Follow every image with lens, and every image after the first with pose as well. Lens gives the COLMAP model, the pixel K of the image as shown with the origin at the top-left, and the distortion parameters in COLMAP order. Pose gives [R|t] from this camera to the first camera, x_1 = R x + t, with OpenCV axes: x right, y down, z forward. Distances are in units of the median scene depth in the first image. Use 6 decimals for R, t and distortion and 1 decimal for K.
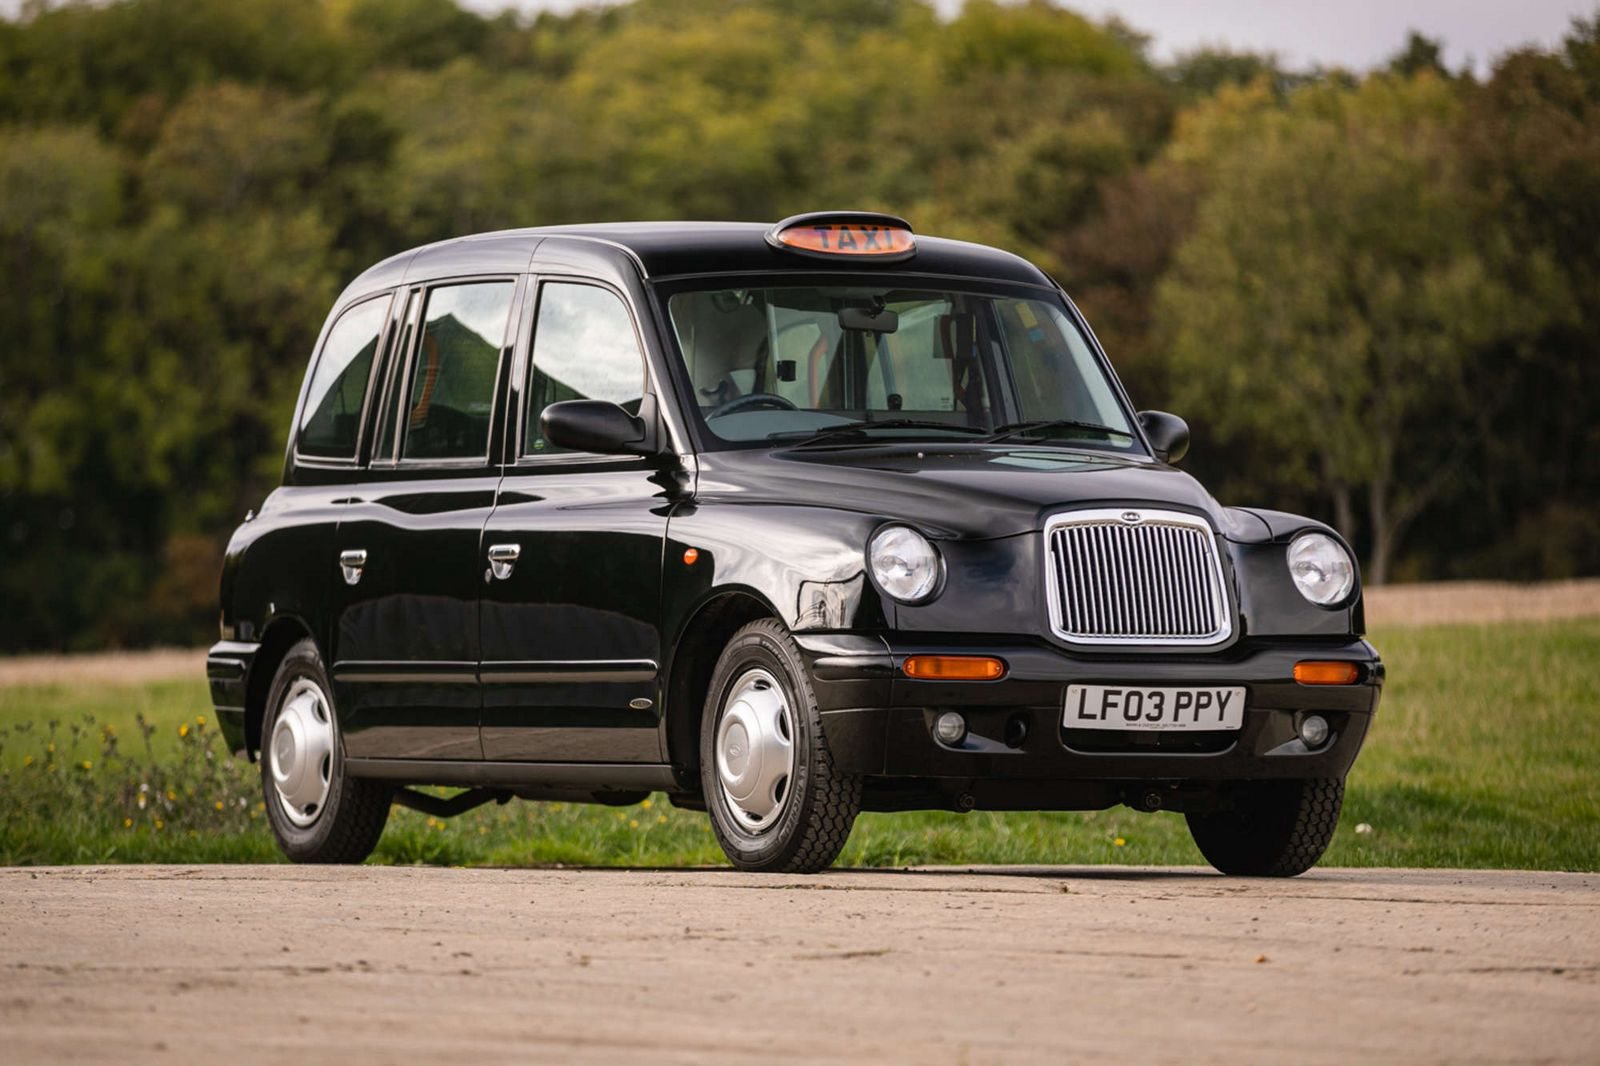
lens RADIAL K [[8385.4, 0, 800.0], [0, 8385.4, 533.0], [0, 0, 1]] dist [0.668975, 8.799766]
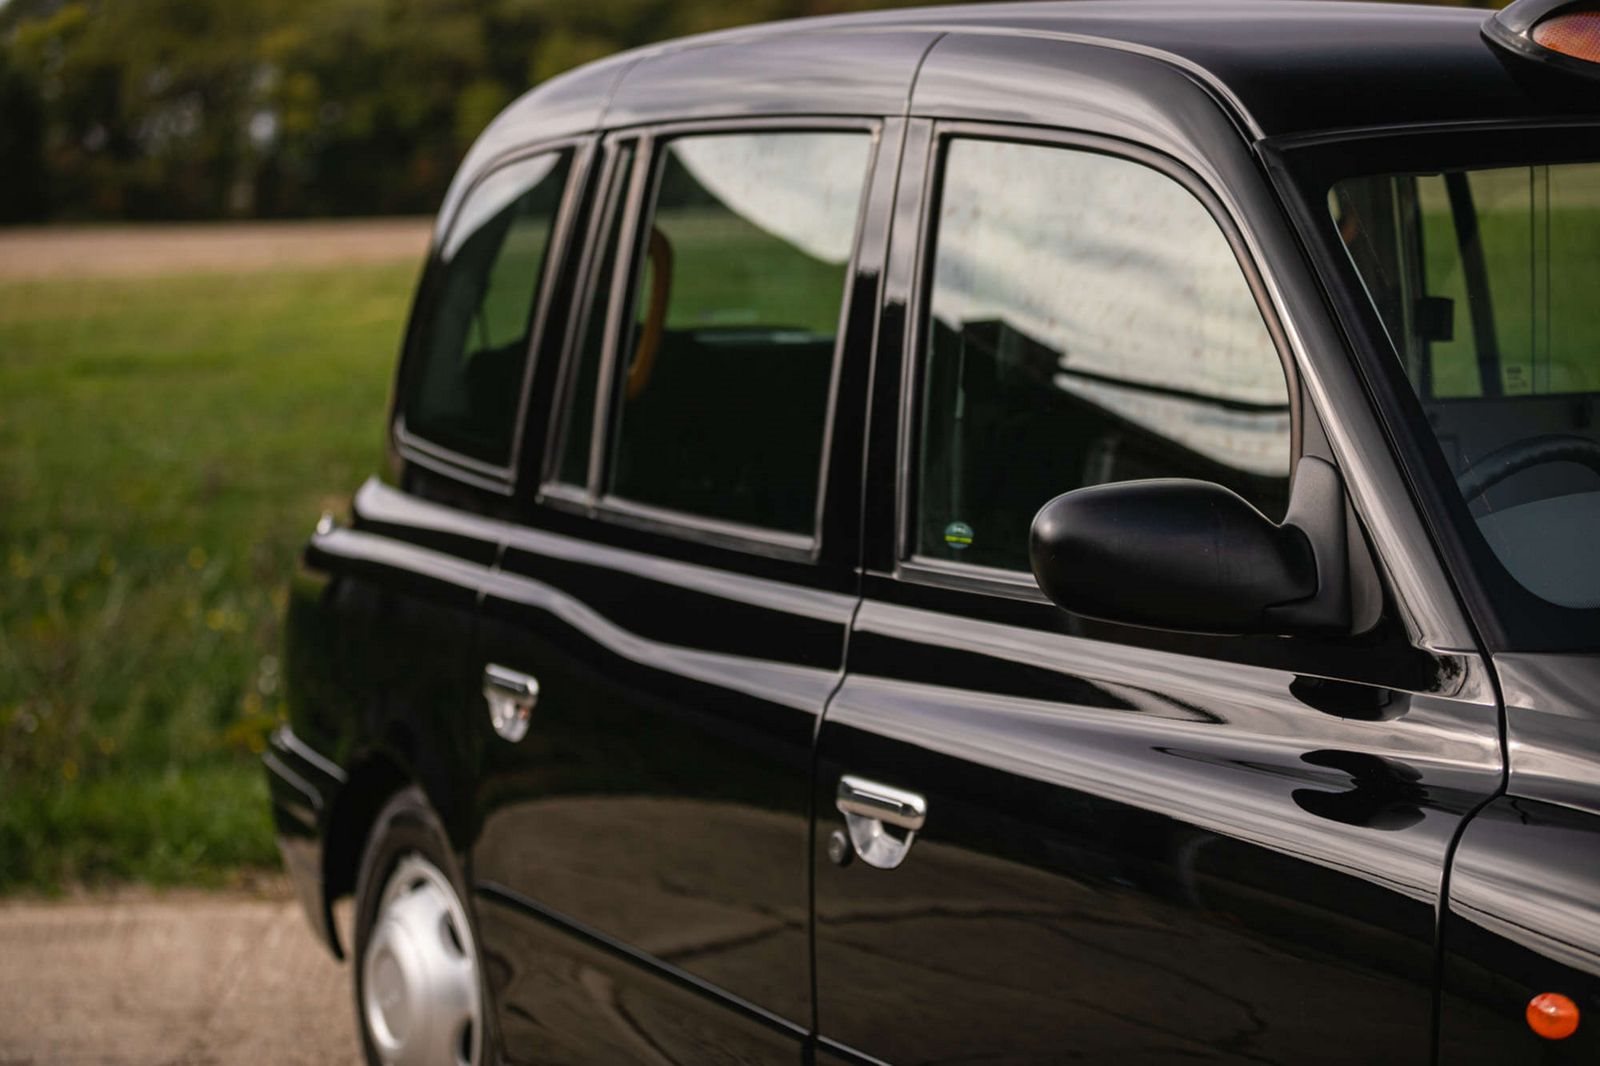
lens RADIAL K [[3259.1, 0, 800.0], [0, 3259.1, 533.0], [0, 0, 1]] dist [-0.284260, 0.108940]
pose [[0.999084, -0.010801, 0.041404, -0.048068], [0.005771, 0.992790, 0.119727, -0.031540], [-0.042398, -0.119379, 0.991943, 0.887092]]
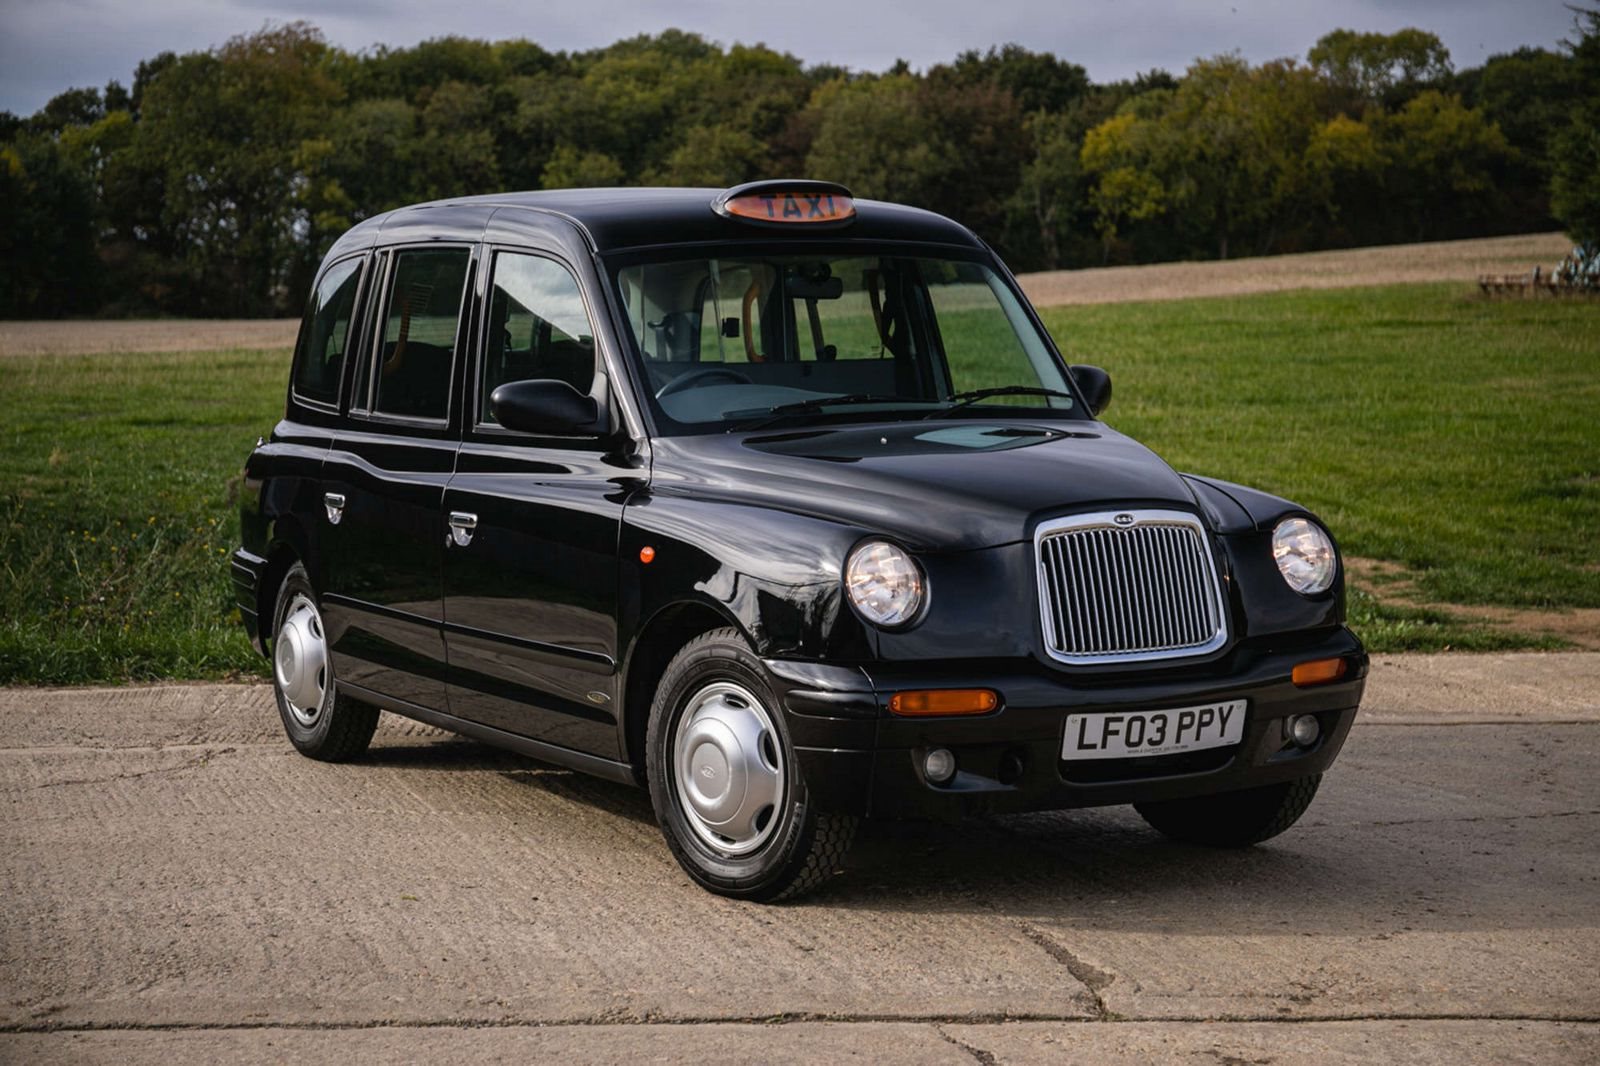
lens RADIAL K [[2952.0, 0, 843.5], [0, 2952.0, 535.1], [0, 0, 1]] dist [0.122419, -0.089192]
pose [[0.998245, -0.018672, 0.056205, -0.009684], [0.013016, 0.994965, 0.099370, -0.032698], [-0.057778, -0.098464, 0.993462, 0.671209]]
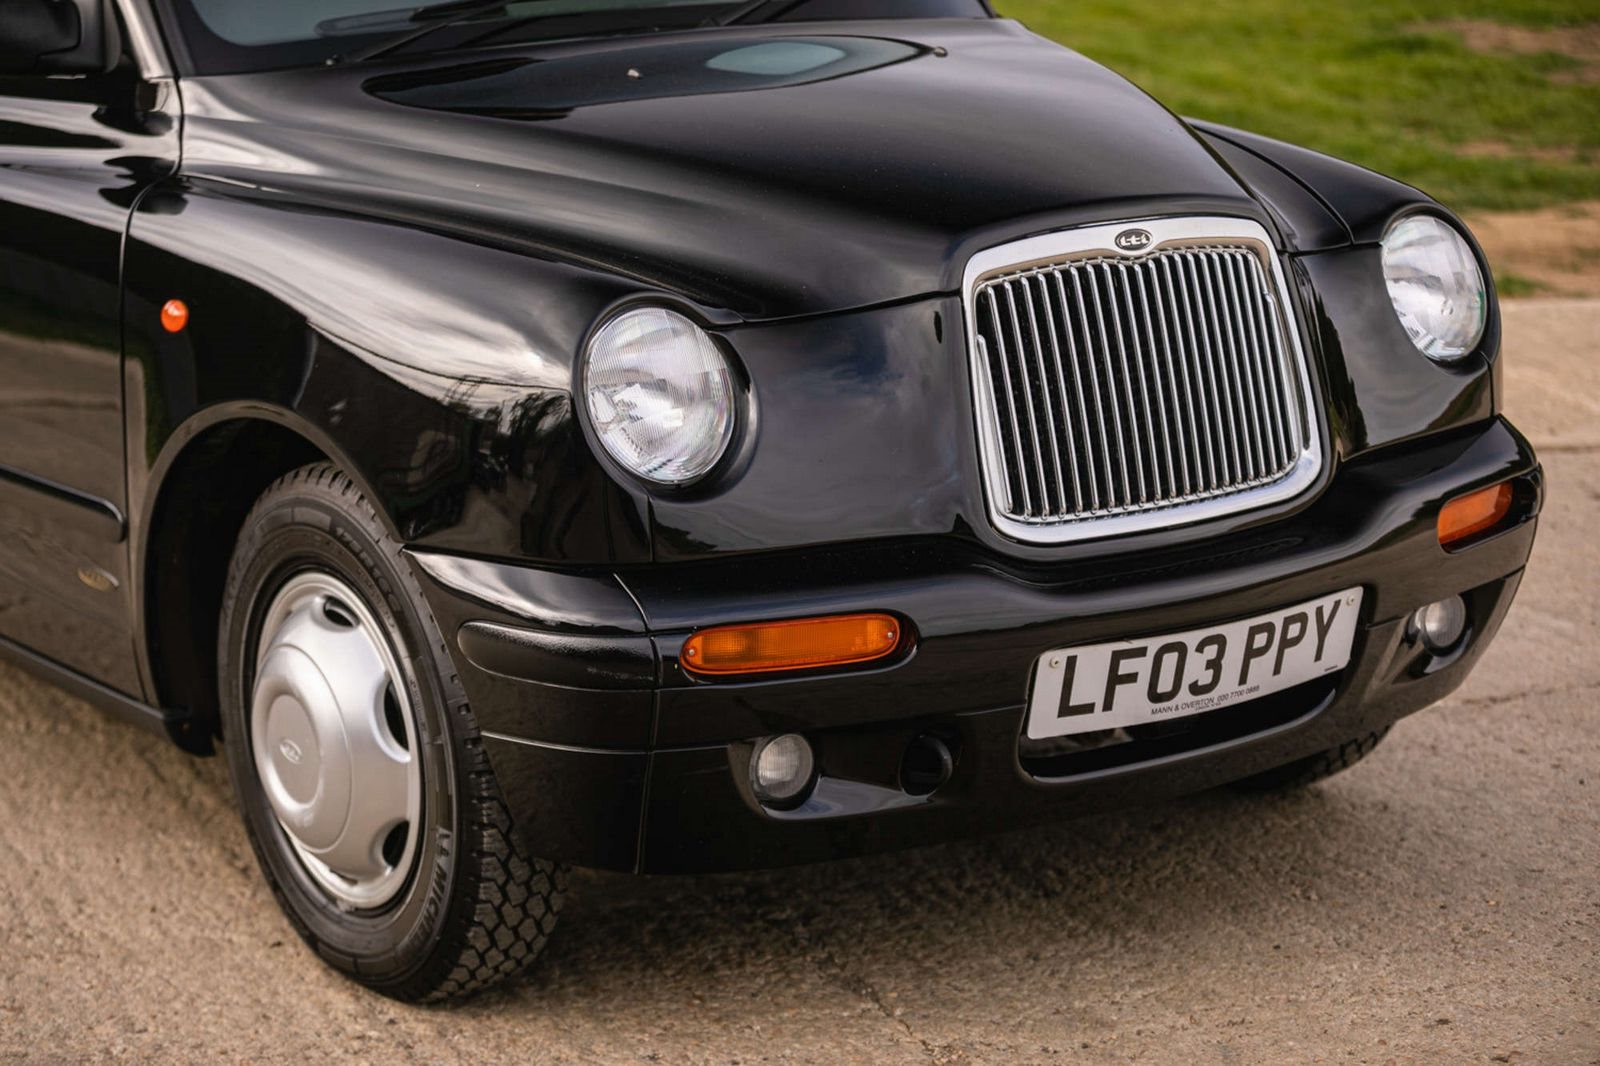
lens RADIAL K [[3259.1, 0, 800.0], [0, 3259.1, 533.0], [0, 0, 1]] dist [-0.284260, 0.108940]
pose [[0.987617, -0.055463, 0.146750, -0.005453], [0.018718, 0.970399, 0.240781, -0.029165], [-0.155761, -0.235052, 0.959421, 0.820830]]
